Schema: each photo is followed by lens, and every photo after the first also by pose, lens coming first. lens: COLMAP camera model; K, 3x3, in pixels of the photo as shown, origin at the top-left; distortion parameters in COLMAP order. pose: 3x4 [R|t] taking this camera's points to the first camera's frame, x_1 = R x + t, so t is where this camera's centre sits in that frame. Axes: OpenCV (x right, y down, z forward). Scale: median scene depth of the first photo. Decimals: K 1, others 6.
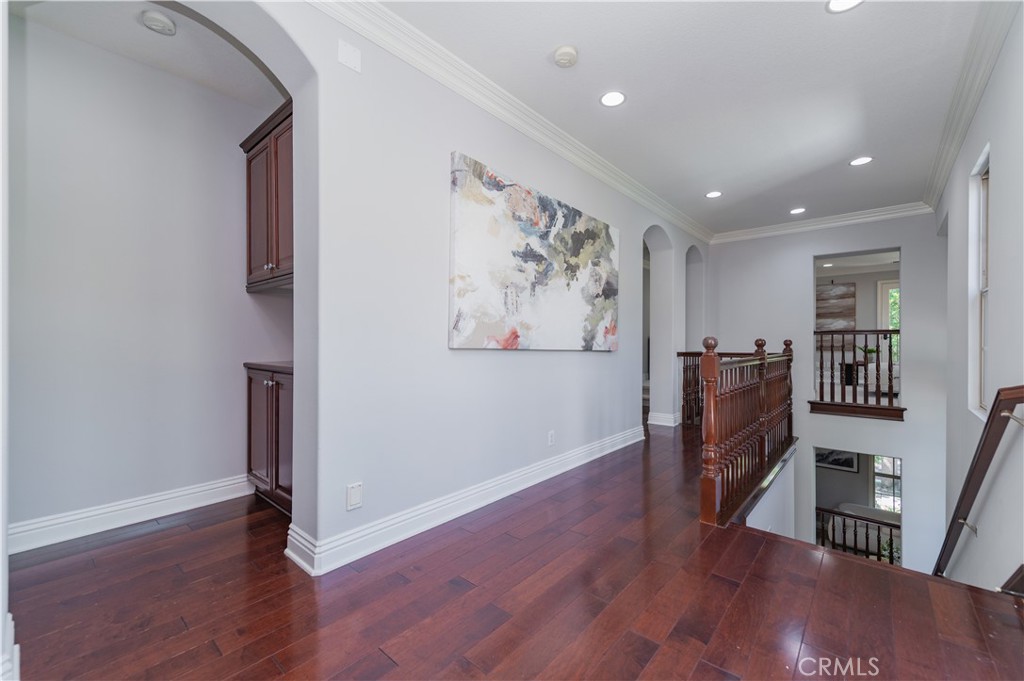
lens RADIAL K [[404.5, 0, 501.0], [0, 404.5, 337.6], [0, 0, 1]] dist [0.009187, -0.000201]
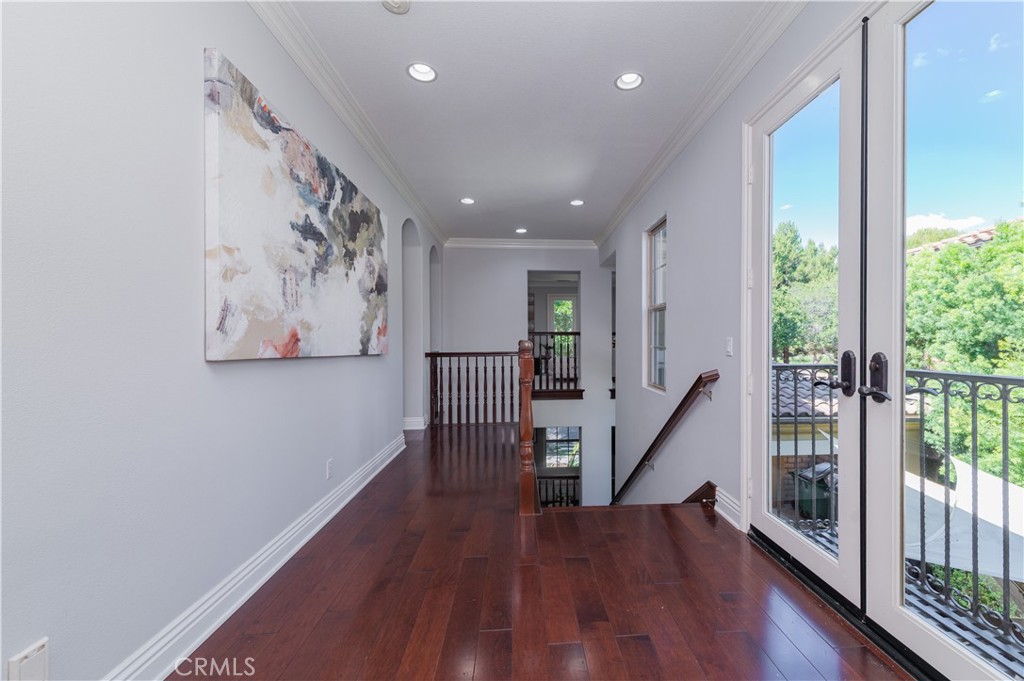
lens RADIAL K [[434.5, 0, 512.2], [0, 434.5, 338.1], [0, 0, 1]] dist [-0.000224, -0.000201]
pose [[0.700938, -0.005848, 0.713198, -0.230300], [-0.000342, 0.999964, 0.008535, -0.012273], [-0.713222, -0.006226, 0.700911, 0.161358]]
